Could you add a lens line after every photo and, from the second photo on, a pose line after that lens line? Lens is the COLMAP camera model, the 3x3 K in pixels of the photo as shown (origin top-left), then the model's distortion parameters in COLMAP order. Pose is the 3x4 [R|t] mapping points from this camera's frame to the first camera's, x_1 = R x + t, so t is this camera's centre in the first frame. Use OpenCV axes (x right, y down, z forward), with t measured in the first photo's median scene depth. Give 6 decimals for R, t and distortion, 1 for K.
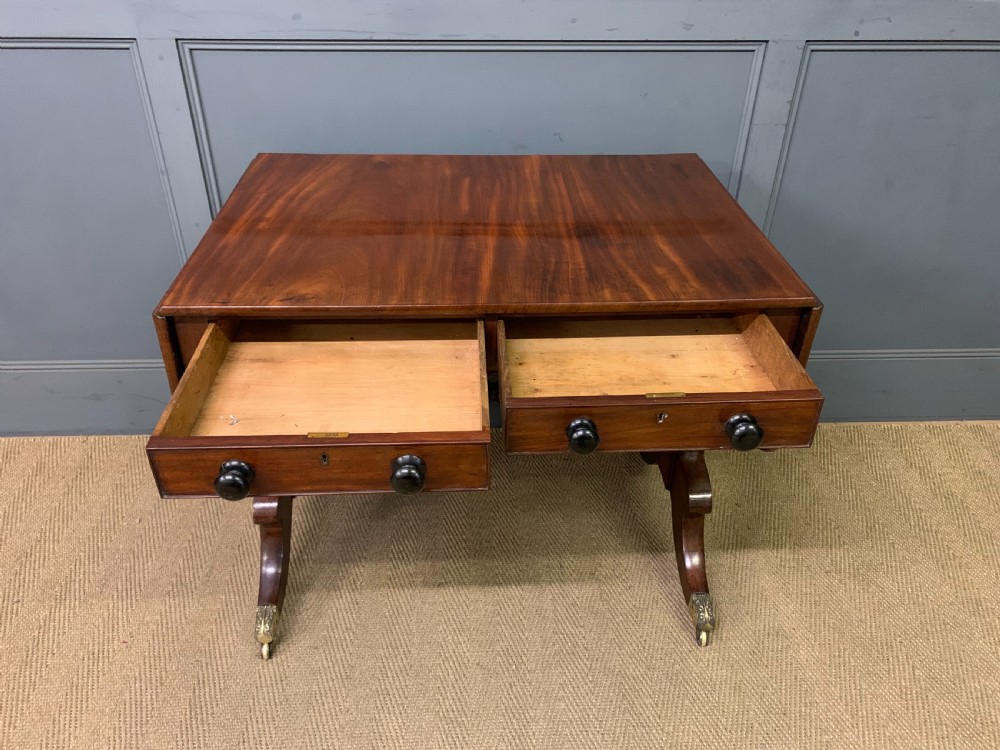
lens RADIAL K [[770.7, 0, 491.0], [0, 770.7, 370.9], [0, 0, 1]] dist [0.012528, 0.007250]
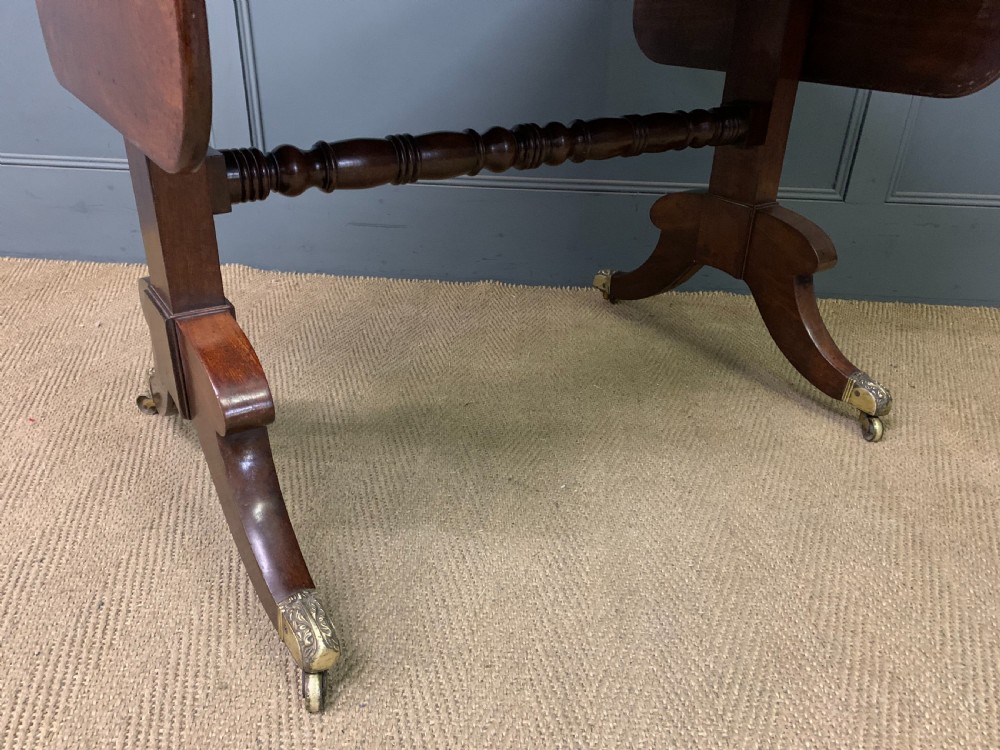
lens RADIAL K [[770.9, 0, 491.3], [0, 770.9, 379.5], [0, 0, 1]] dist [0.013221, 0.002054]
pose [[0.992678, 0.067376, -0.100257, 0.027691], [-0.078503, 0.990655, -0.111533, 0.368137], [0.091805, 0.118587, 0.988691, 0.321007]]
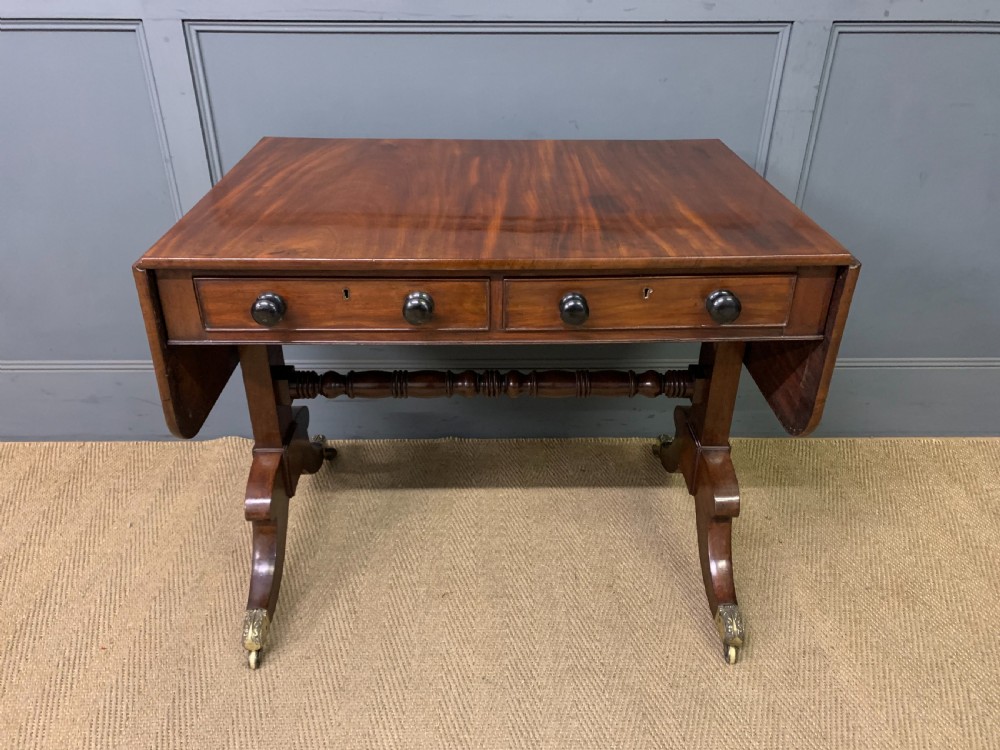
lens RADIAL K [[771.0, 0, 494.0], [0, 771.0, 373.5], [0, 0, 1]] dist [0.011858, 0.005262]
pose [[0.999639, 0.007966, -0.025648, 0.015950], [-0.009669, 0.997707, -0.066992, 0.081459], [0.025056, 0.067216, 0.997424, 0.065304]]
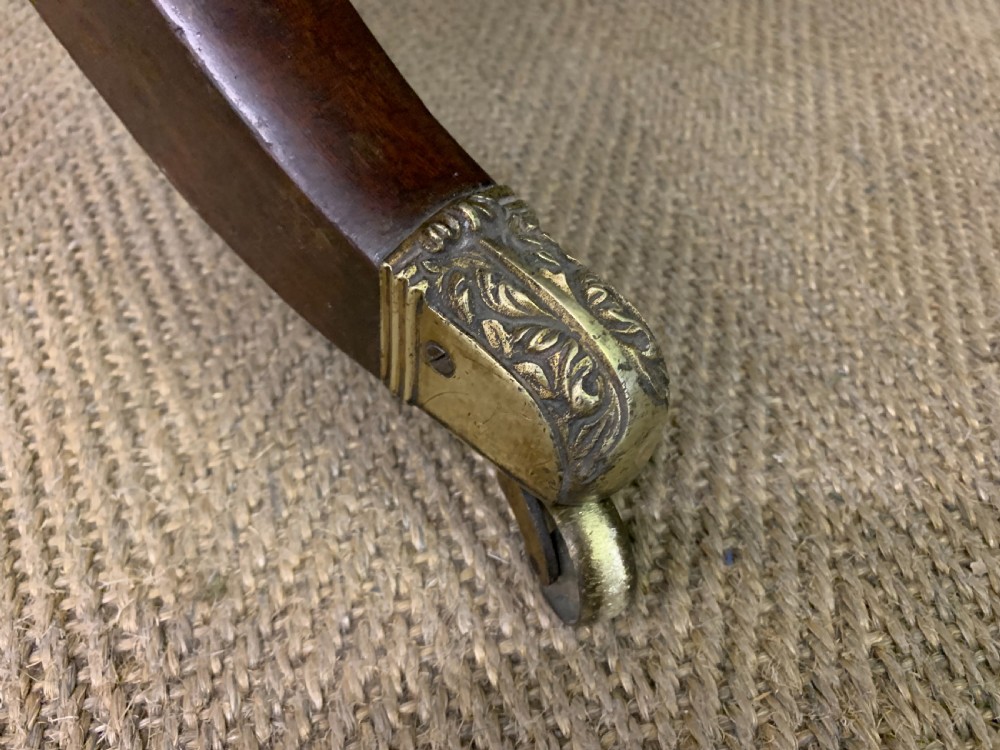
lens RADIAL K [[811.4, 0, 495.7], [0, 811.4, 373.5], [0, 0, 1]] dist [-0.013086, -0.005472]
pose [[0.993665, -0.068210, 0.089318, -0.132544], [0.040380, 0.958371, 0.282655, 0.444081], [-0.104880, -0.277258, 0.955054, 0.672938]]
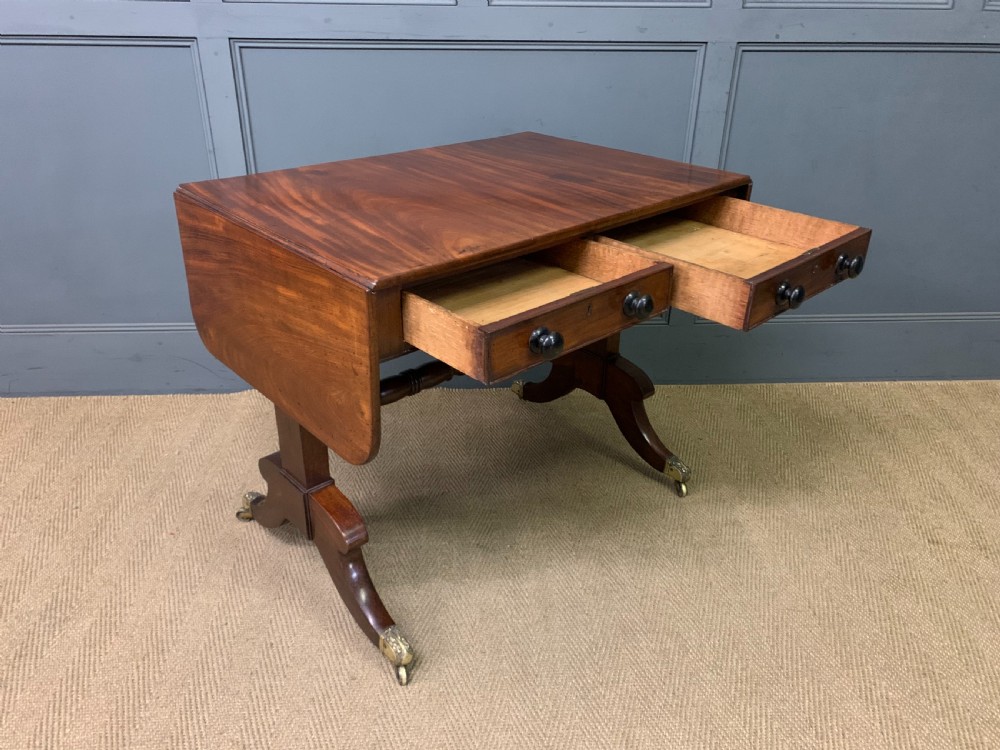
lens RADIAL K [[770.9, 0, 491.3], [0, 770.9, 379.5], [0, 0, 1]] dist [0.013221, 0.002054]
pose [[0.999788, -0.007531, 0.019148, -0.017125], [0.009416, 0.994913, -0.100297, 0.246786], [-0.018295, 0.100457, 0.994773, -0.184452]]
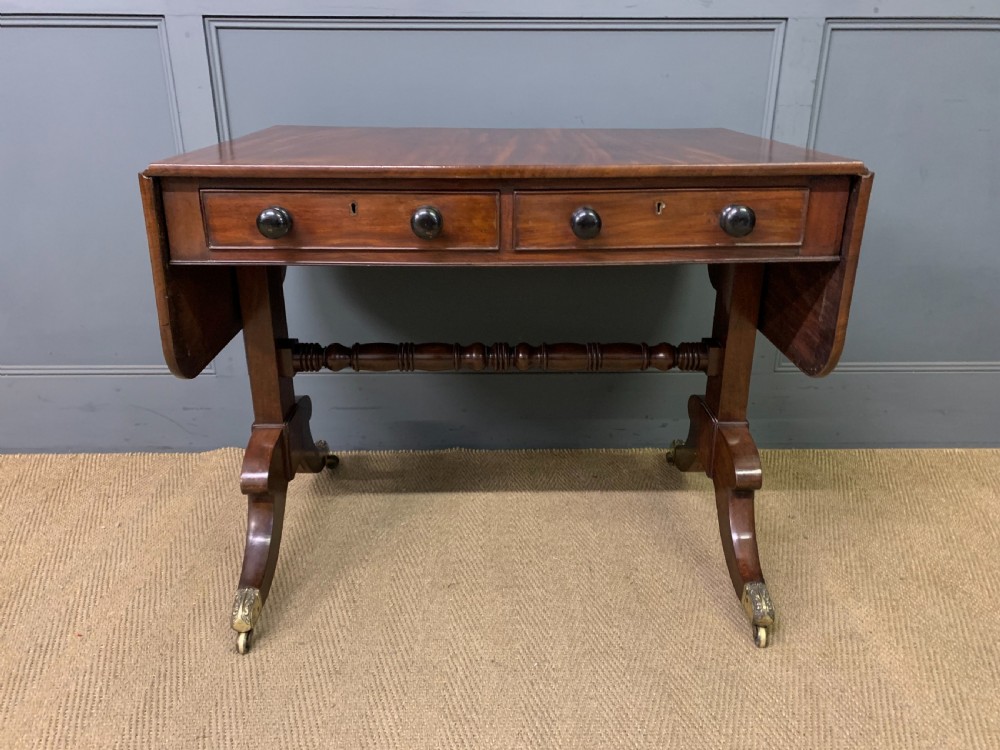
lens RADIAL K [[770.8, 0, 501.6], [0, 770.8, 369.4], [0, 0, 1]] dist [0.011700, 0.005653]
pose [[0.999725, 0.001530, -0.023392, 0.011647], [-0.006535, 0.976498, -0.215426, 0.250850], [0.022513, 0.215520, 0.976240, 0.115326]]
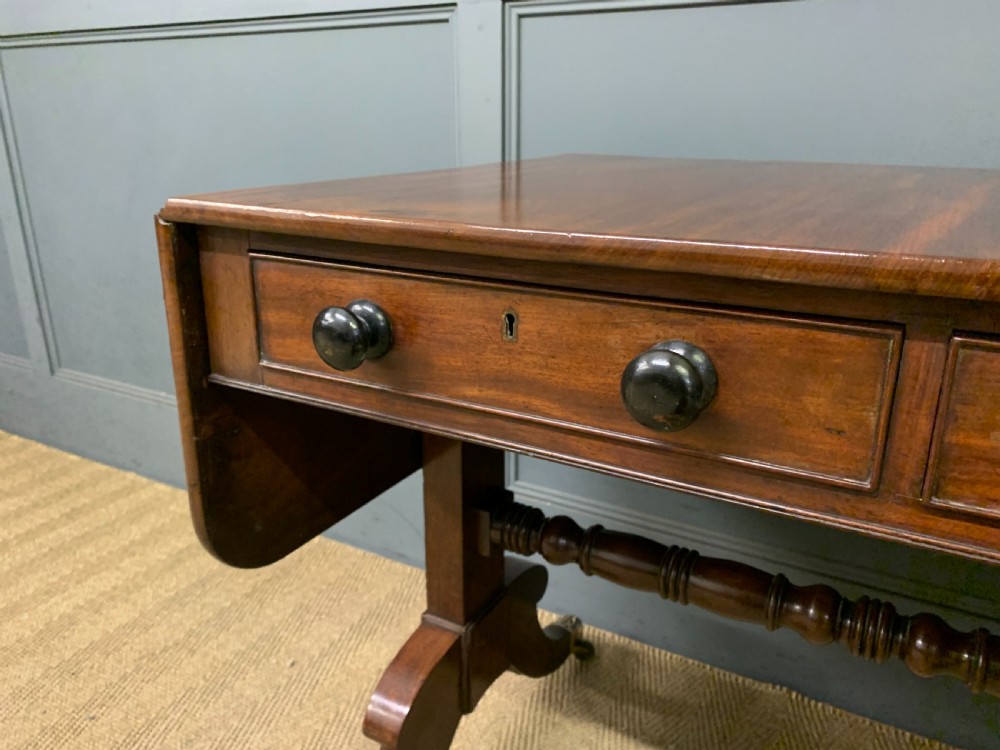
lens RADIAL K [[776.3, 0, 498.2], [0, 776.3, 372.2], [0, 0, 1]] dist [0.016553, 0.003474]
pose [[0.849314, 0.154301, -0.504834, 0.010307], [-0.285424, 0.938712, -0.193271, 0.038906], [0.444071, 0.308240, 0.841302, 0.508983]]
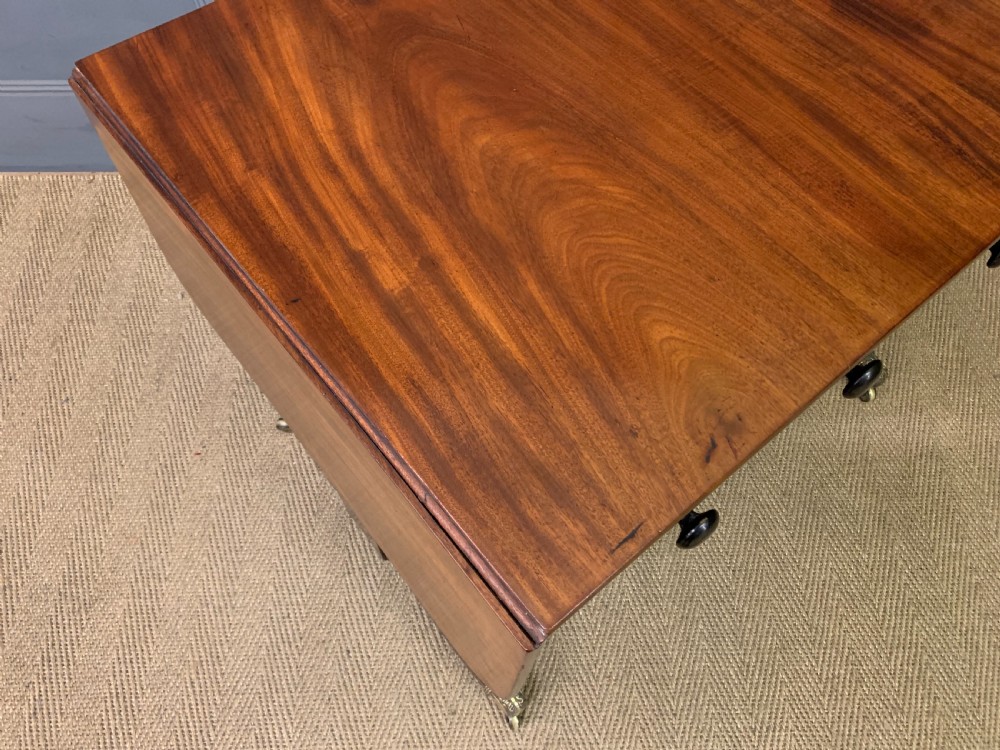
lens RADIAL K [[774.1, 0, 494.2], [0, 774.1, 376.7], [0, 0, 1]] dist [0.002838, 0.010121]
pose [[0.999832, 0.016227, -0.008521, -0.127554], [-0.010342, 0.883330, 0.468637, -0.154237], [0.015132, -0.468470, 0.883350, 0.263143]]
